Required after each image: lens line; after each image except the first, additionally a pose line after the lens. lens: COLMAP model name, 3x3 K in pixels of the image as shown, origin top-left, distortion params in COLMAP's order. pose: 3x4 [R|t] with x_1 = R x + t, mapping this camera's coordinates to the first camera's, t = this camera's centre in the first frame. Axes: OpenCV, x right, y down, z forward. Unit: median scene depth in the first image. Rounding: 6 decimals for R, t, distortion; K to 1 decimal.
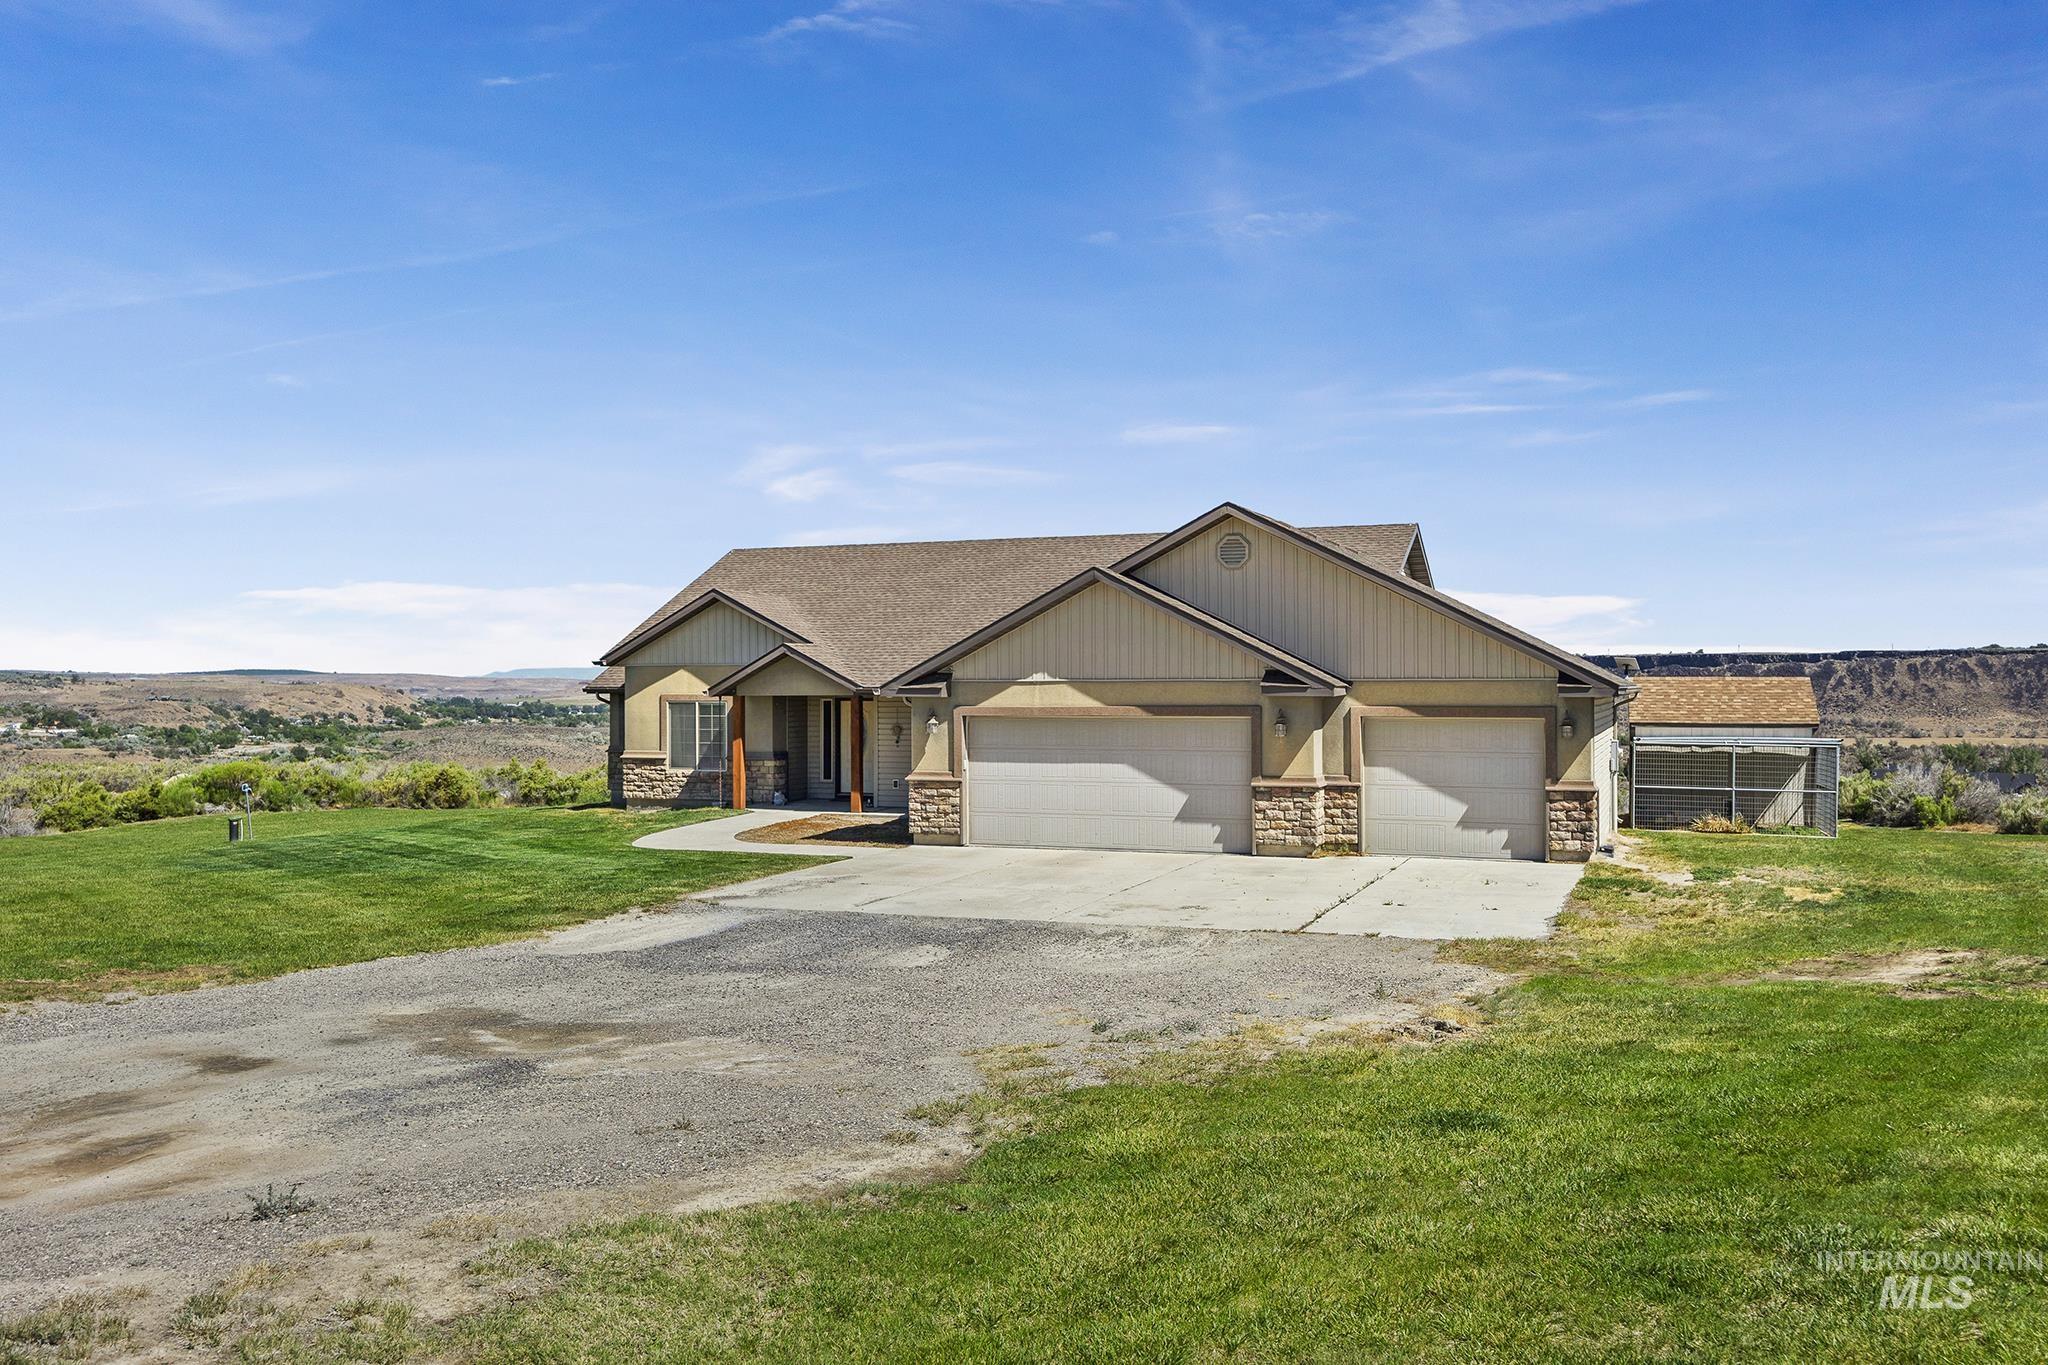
lens RADIAL K [[1640.9, 0, 1022.1], [0, 1640.9, 682.6], [0, 0, 1]] dist [-0.000842, 0.000181]
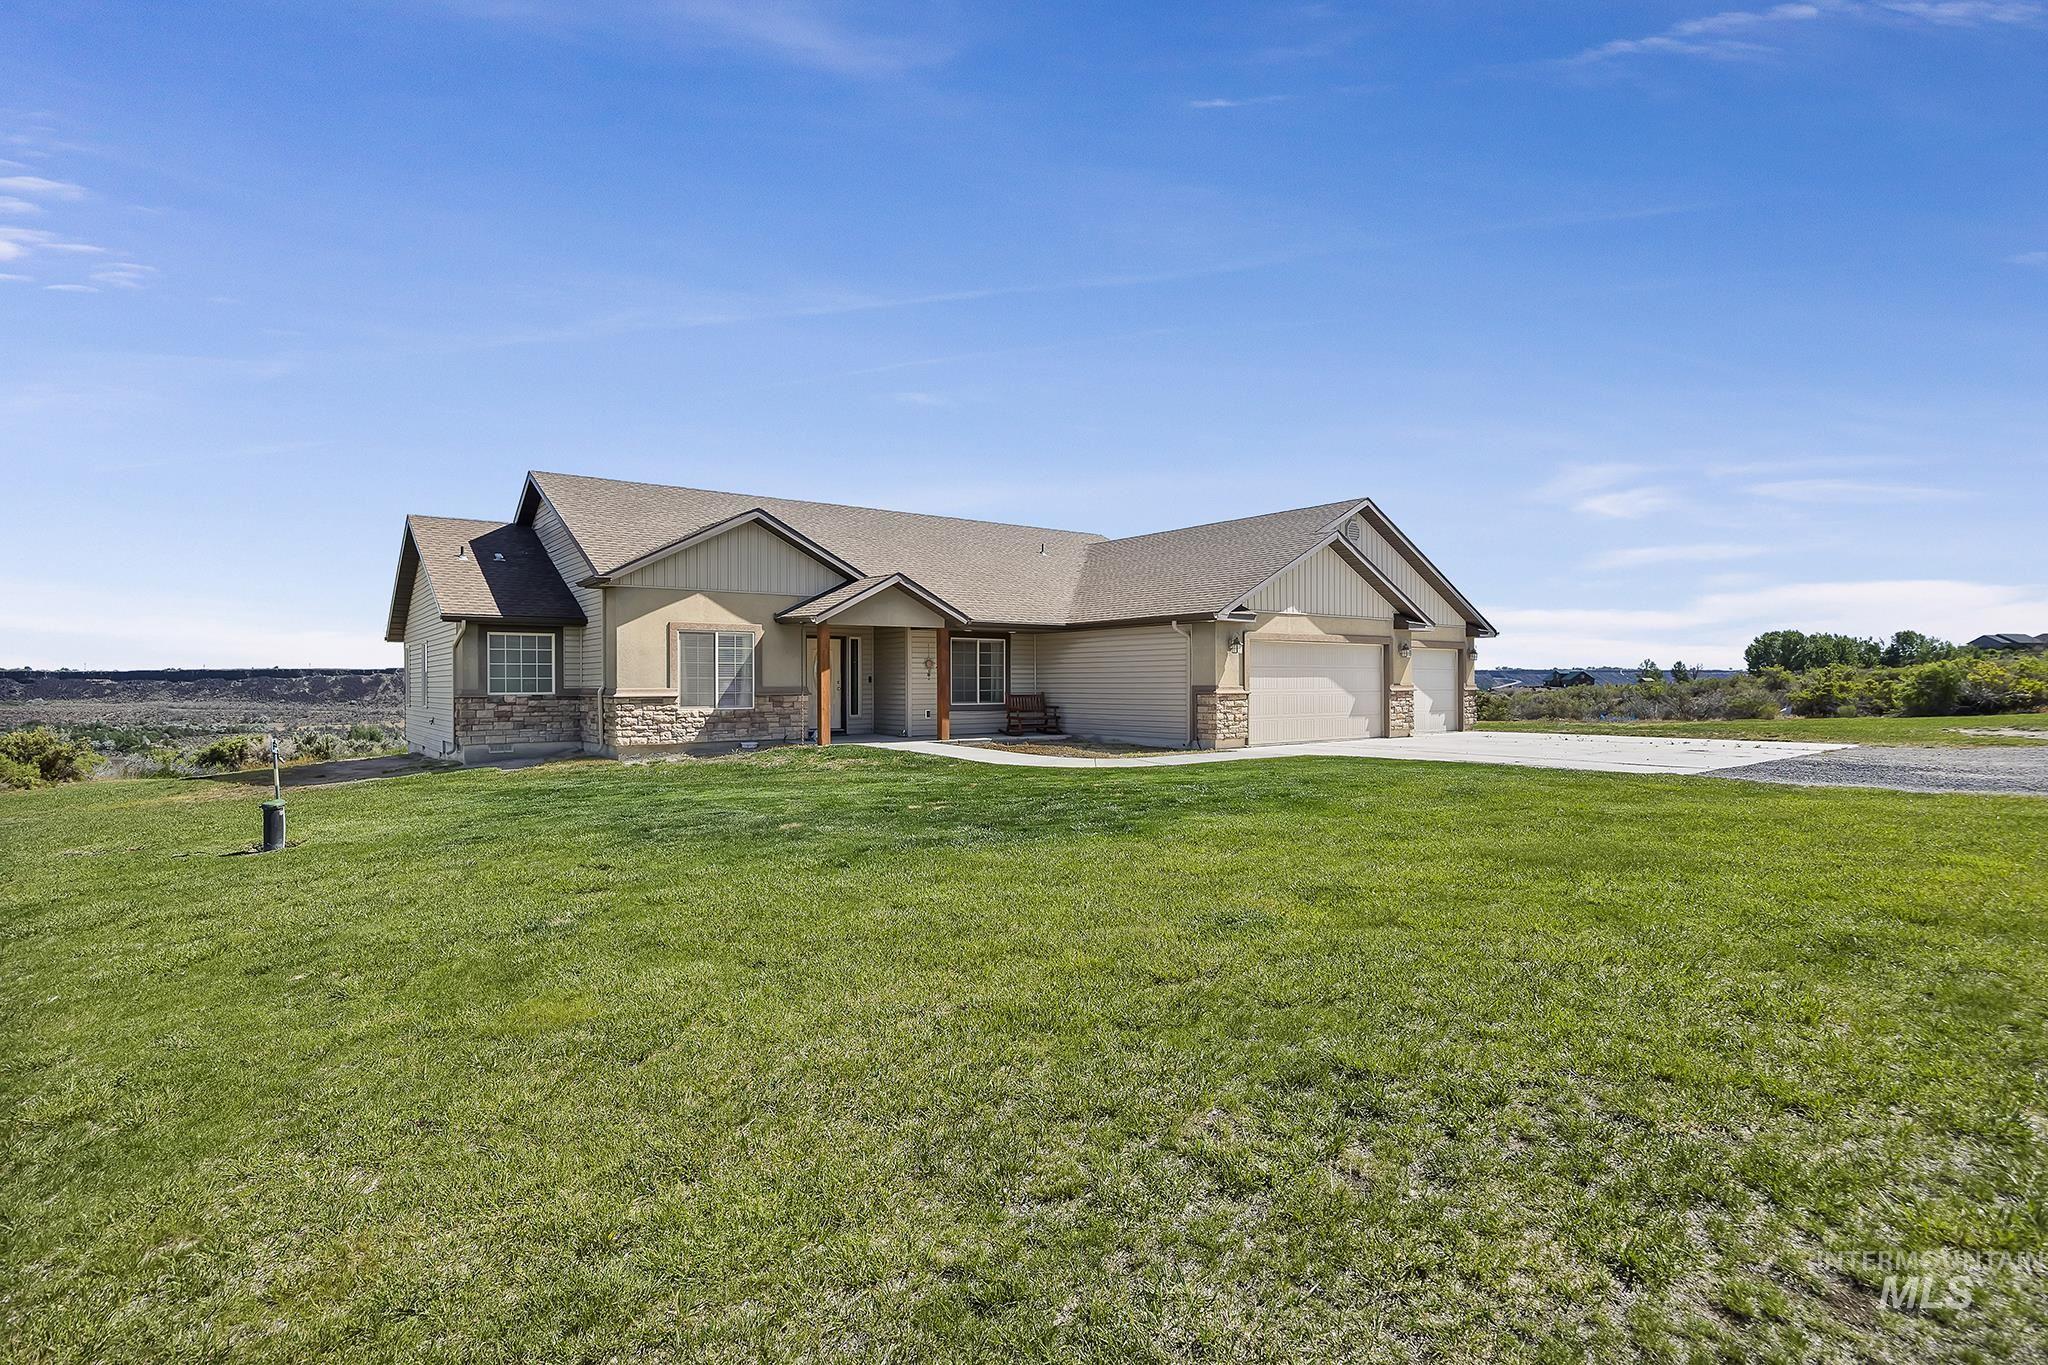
lens RADIAL K [[1013.2, 0, 1024.6], [0, 1013.2, 681.4], [0, 0, 1]] dist [-0.000482, -0.000009]
pose [[0.520583, 0.003732, 0.853803, -0.581198], [0.001918, 0.999983, -0.005540, 0.041818], [-0.853809, 0.004522, 0.520566, 0.571415]]
